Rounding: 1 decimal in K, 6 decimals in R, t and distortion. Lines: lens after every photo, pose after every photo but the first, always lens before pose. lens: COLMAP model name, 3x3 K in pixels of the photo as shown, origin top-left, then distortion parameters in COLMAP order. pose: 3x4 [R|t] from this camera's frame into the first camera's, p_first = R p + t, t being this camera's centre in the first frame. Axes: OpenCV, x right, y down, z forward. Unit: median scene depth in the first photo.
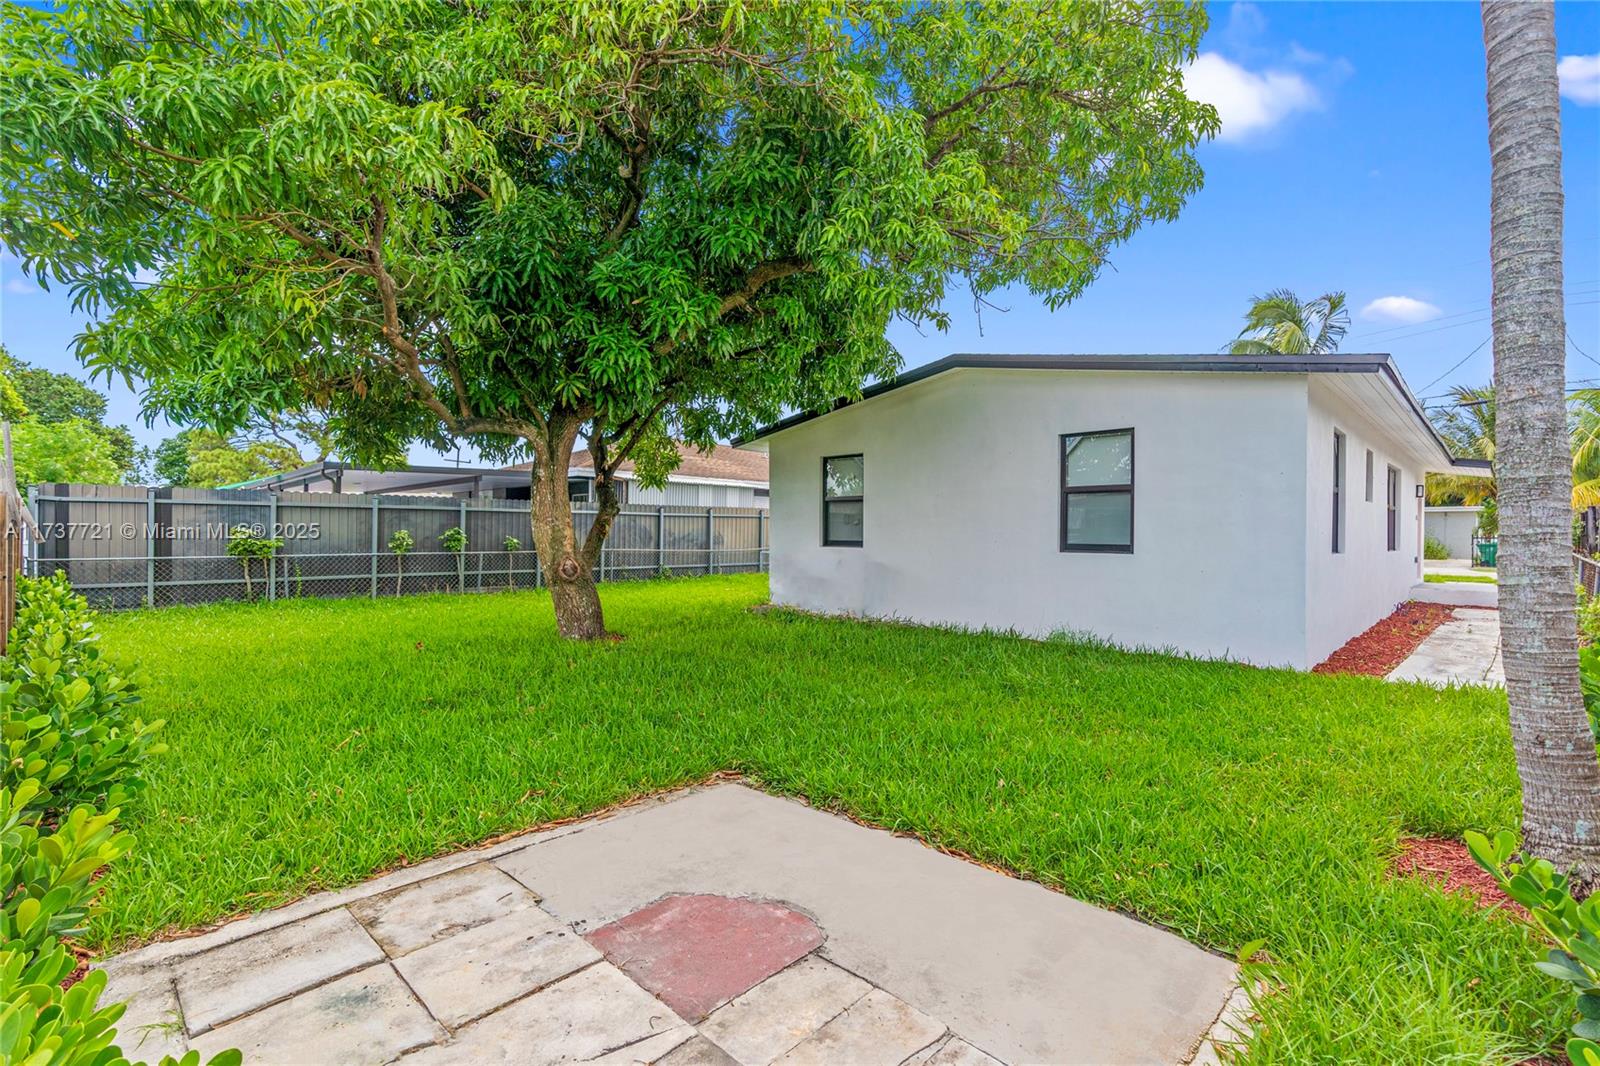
lens RADIAL K [[740.8, 0, 800.0], [0, 740.8, 533.0], [0, 0, 1]] dist [-0.004311, -0.000024]
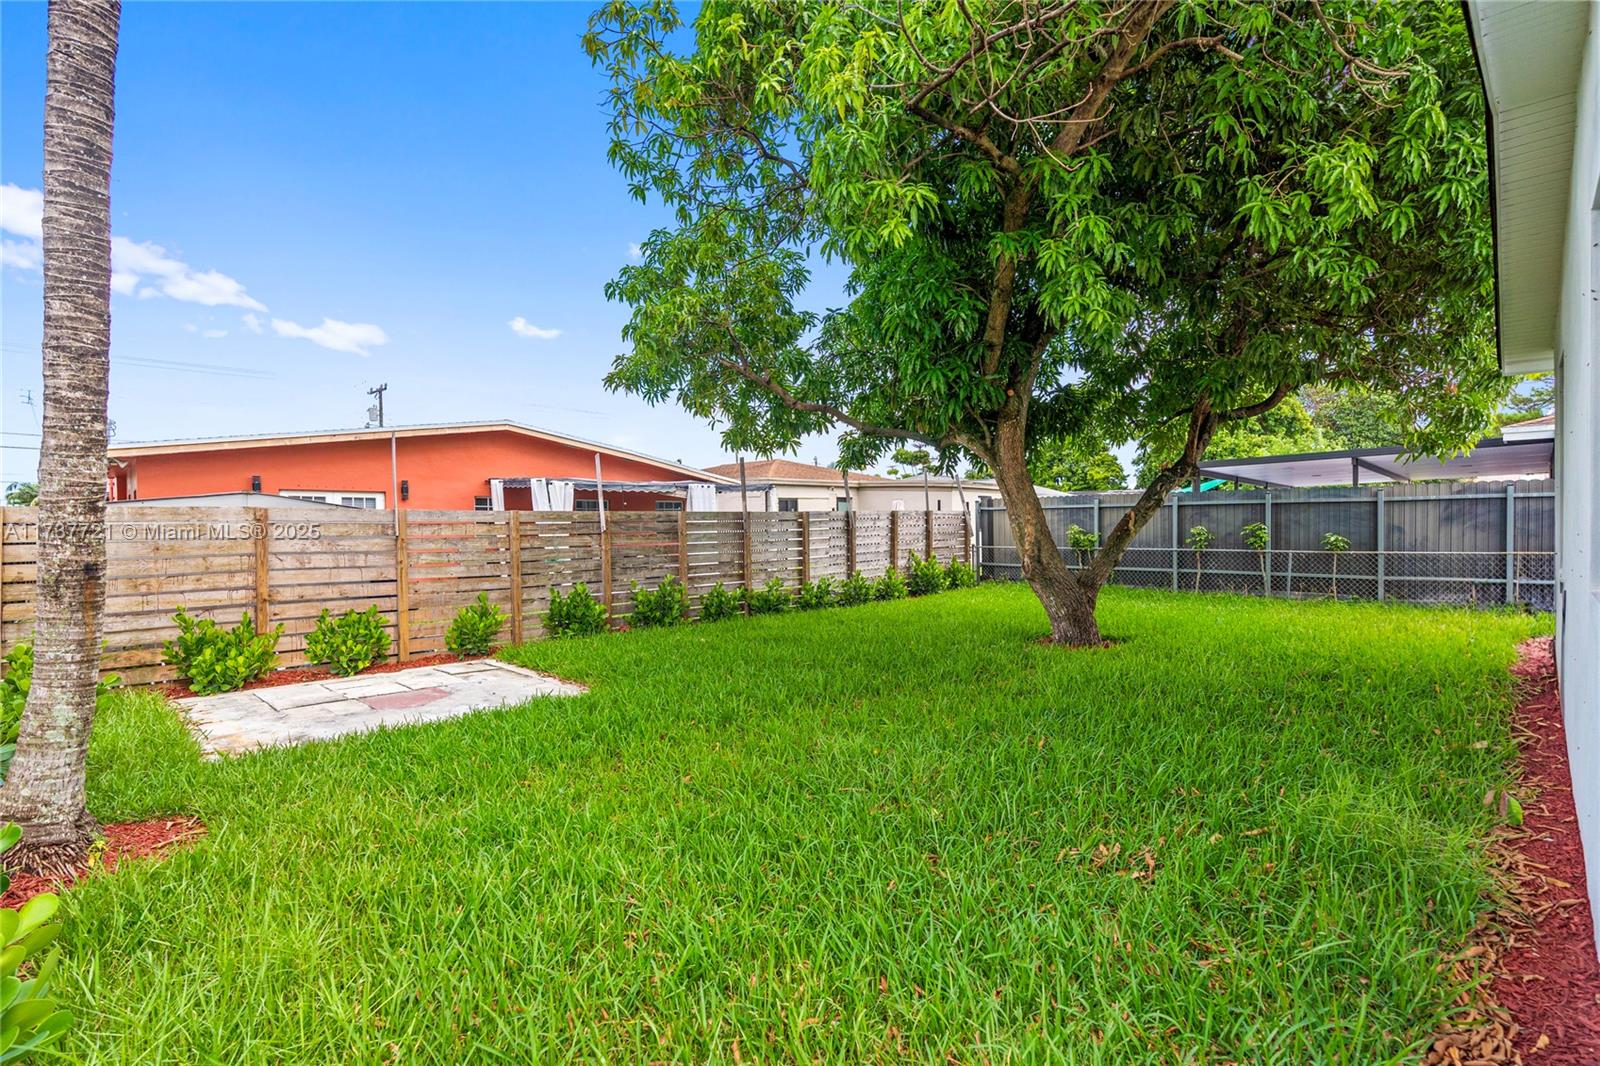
lens RADIAL K [[740.8, 0, 800.0], [0, 740.8, 533.0], [0, 0, 1]] dist [-0.004311, -0.000024]
pose [[-0.015766, 0.001058, -0.999875, 0.441376], [0.003977, 0.999992, 0.000995, 0.002155], [0.999868, -0.003960, -0.015770, 0.458261]]
